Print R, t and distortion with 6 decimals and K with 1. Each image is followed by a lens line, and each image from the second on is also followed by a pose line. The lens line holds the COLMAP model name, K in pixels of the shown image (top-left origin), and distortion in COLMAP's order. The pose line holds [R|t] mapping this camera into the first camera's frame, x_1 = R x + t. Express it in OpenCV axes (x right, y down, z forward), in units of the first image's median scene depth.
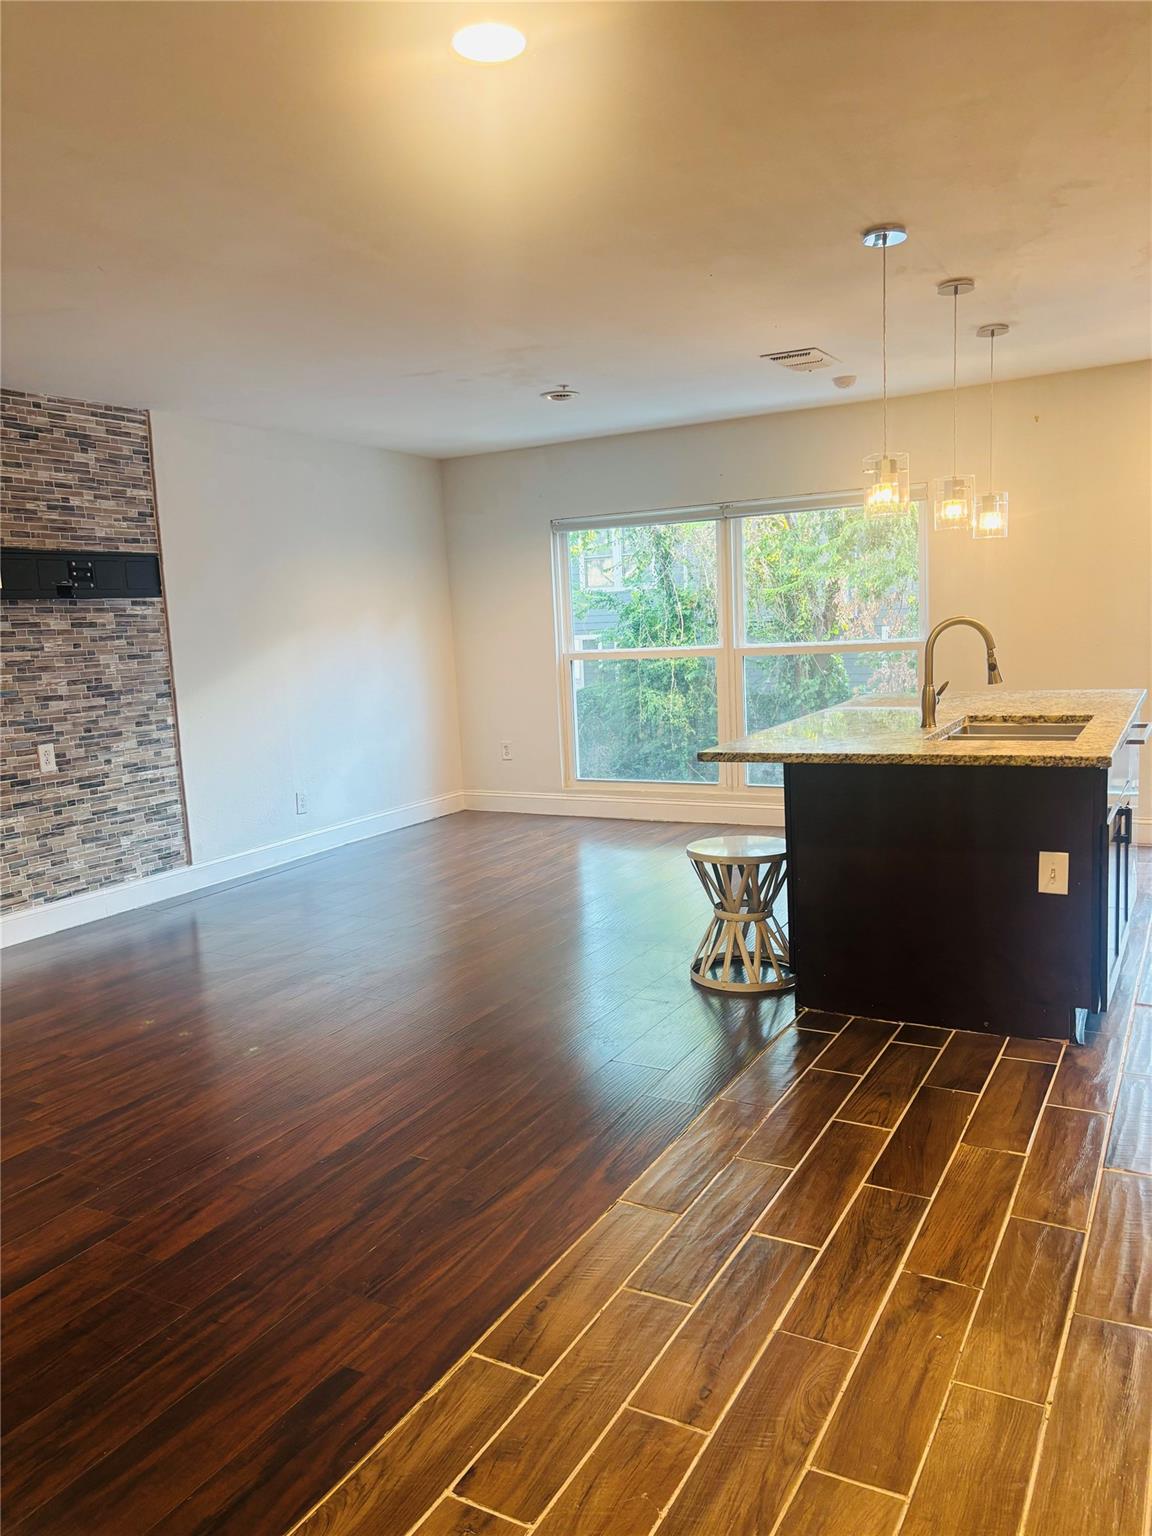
lens RADIAL K [[1156.2, 0, 573.1], [0, 1156.2, 771.7], [0, 0, 1]] dist [0.002792, 0.000405]
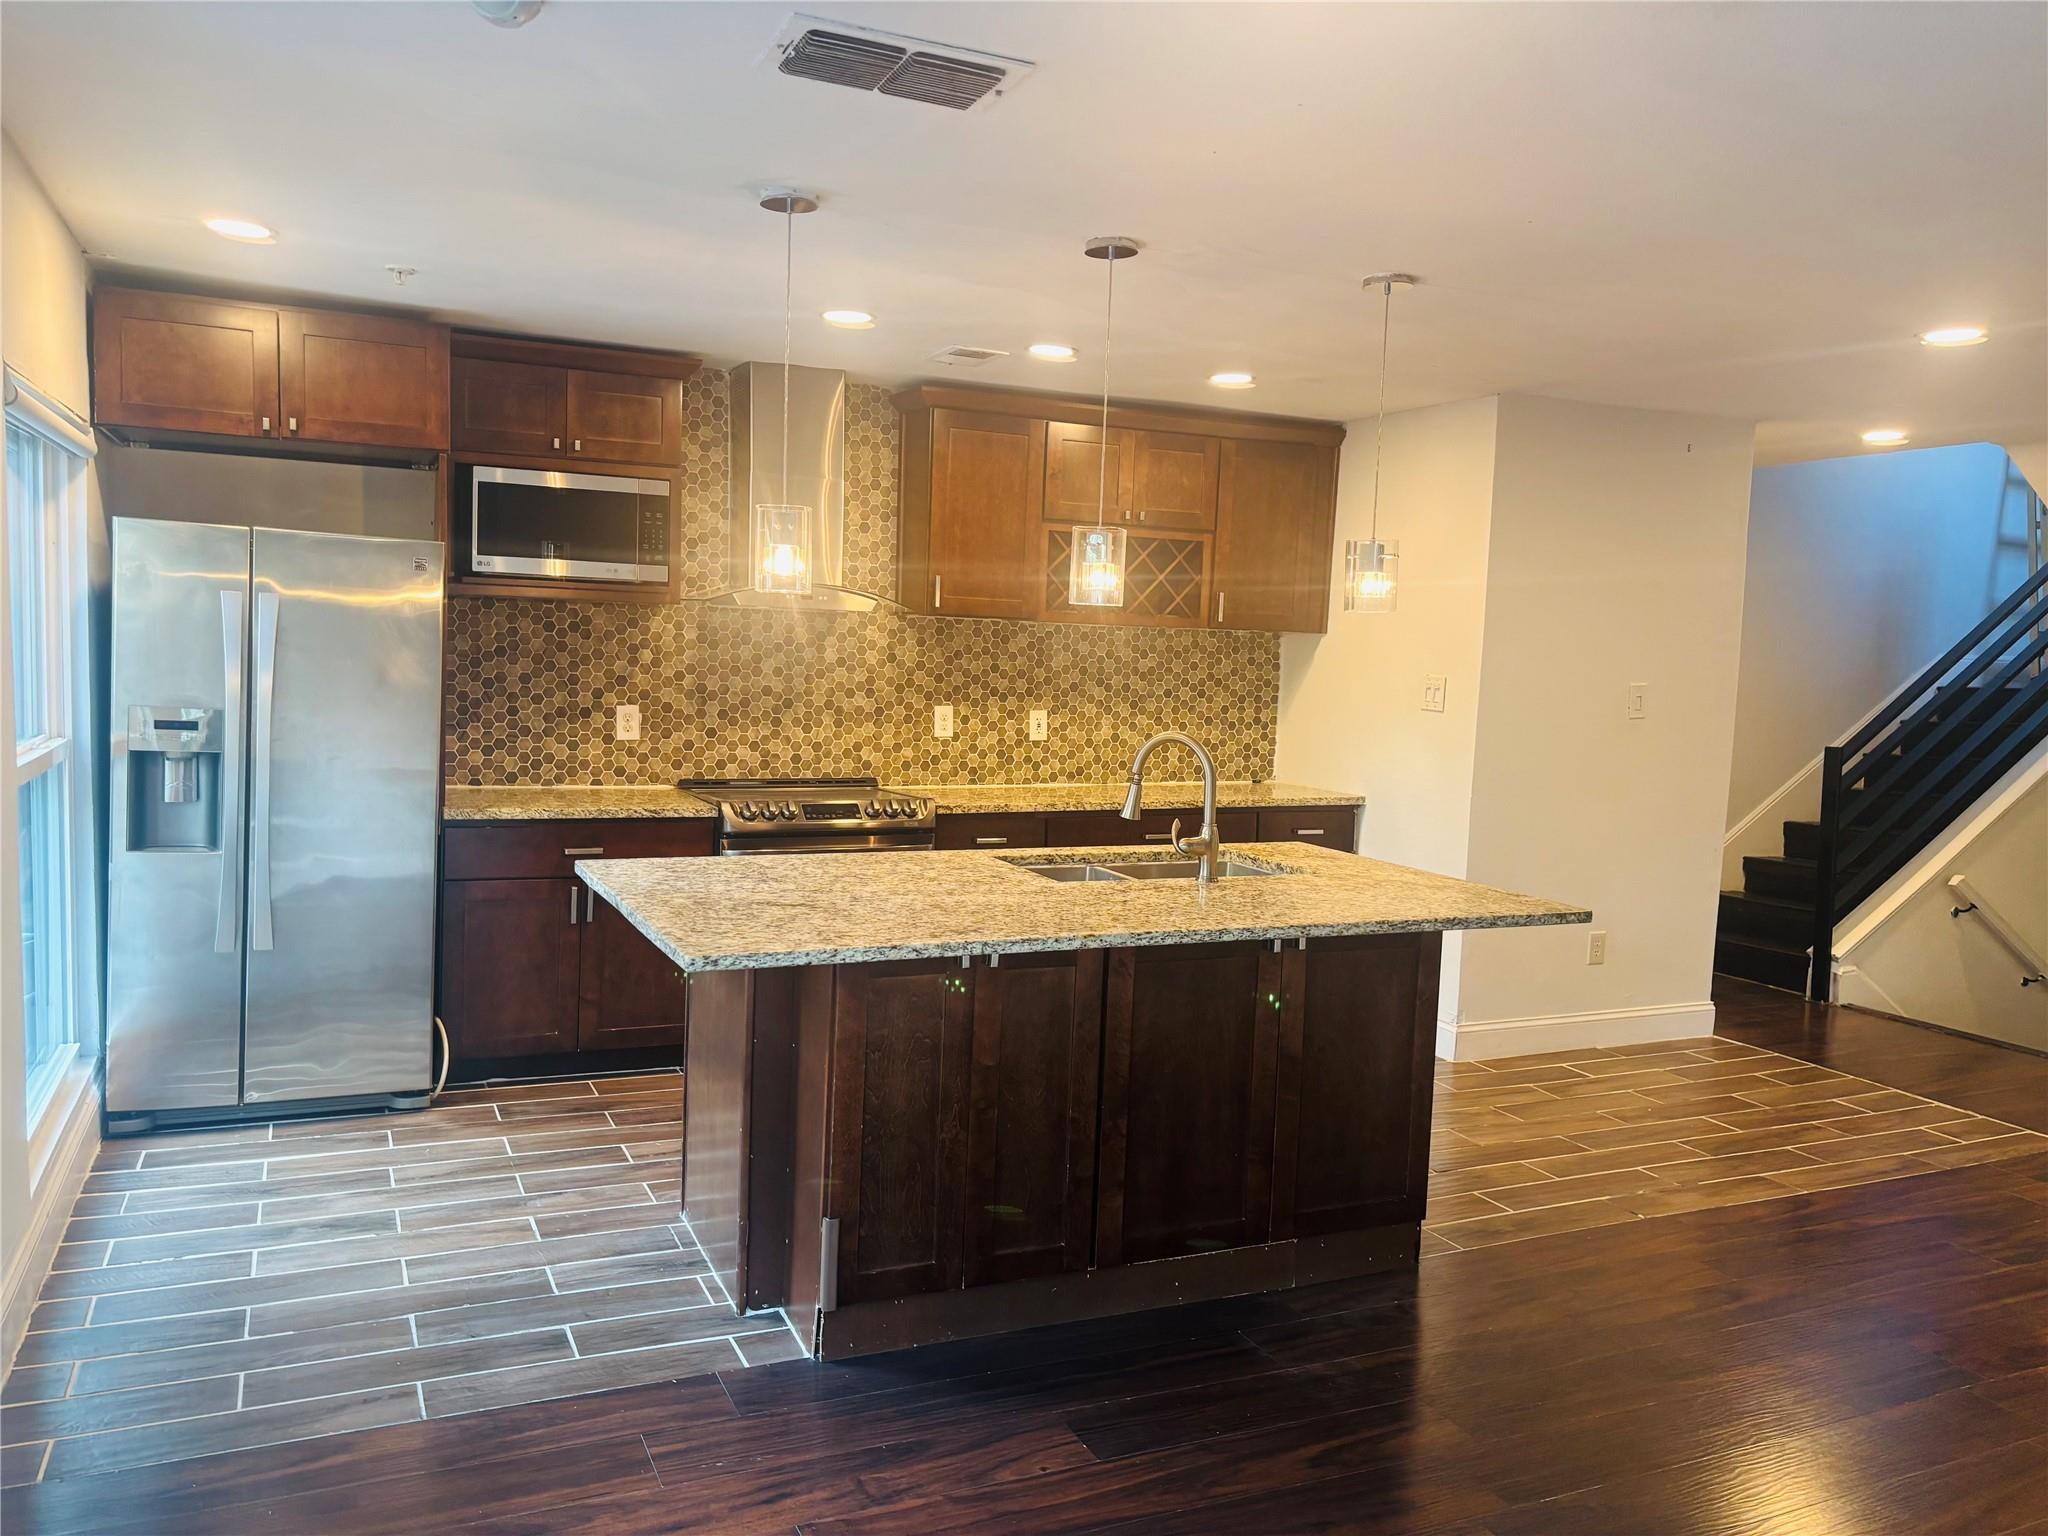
lens RADIAL K [[1541.6, 0, 1016.3], [0, 1541.6, 763.4], [0, 0, 1]] dist [0.002792, 0.000405]
pose [[-0.793990, -0.026139, 0.607368, -0.290937], [0.096822, 0.980886, 0.168786, -0.456838], [-0.600171, 0.192820, -0.776283, 2.821554]]
